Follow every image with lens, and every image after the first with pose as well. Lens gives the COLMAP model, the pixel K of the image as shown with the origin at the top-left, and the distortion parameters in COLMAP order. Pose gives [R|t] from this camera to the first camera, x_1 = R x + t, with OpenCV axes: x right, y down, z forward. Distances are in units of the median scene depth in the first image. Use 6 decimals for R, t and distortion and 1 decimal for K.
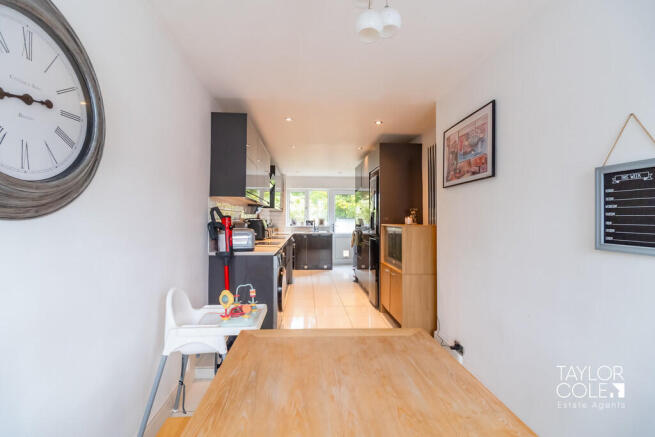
lens RADIAL K [[284.7, 0, 328.3], [0, 284.7, 220.3], [0, 0, 1]] dist [-0.008157, -0.000923]
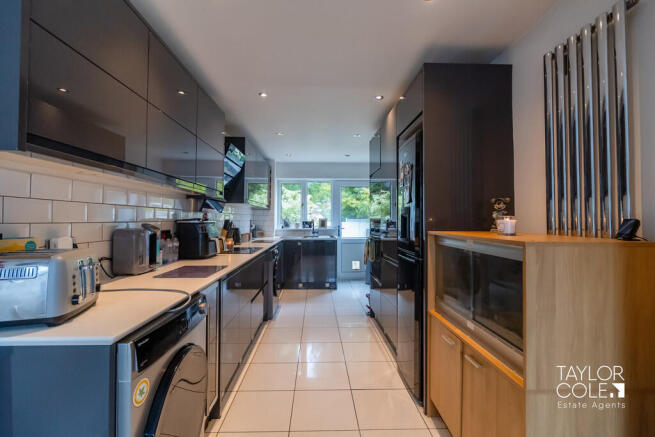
lens RADIAL K [[284.7, 0, 325.3], [0, 284.7, 216.4], [0, 0, 1]] dist [-0.008157, -0.000923]
pose [[0.999028, -0.002177, -0.044029, 0.016694], [0.001594, 0.999911, -0.013270, -0.002974], [0.044054, 0.013187, 0.998942, 0.262764]]
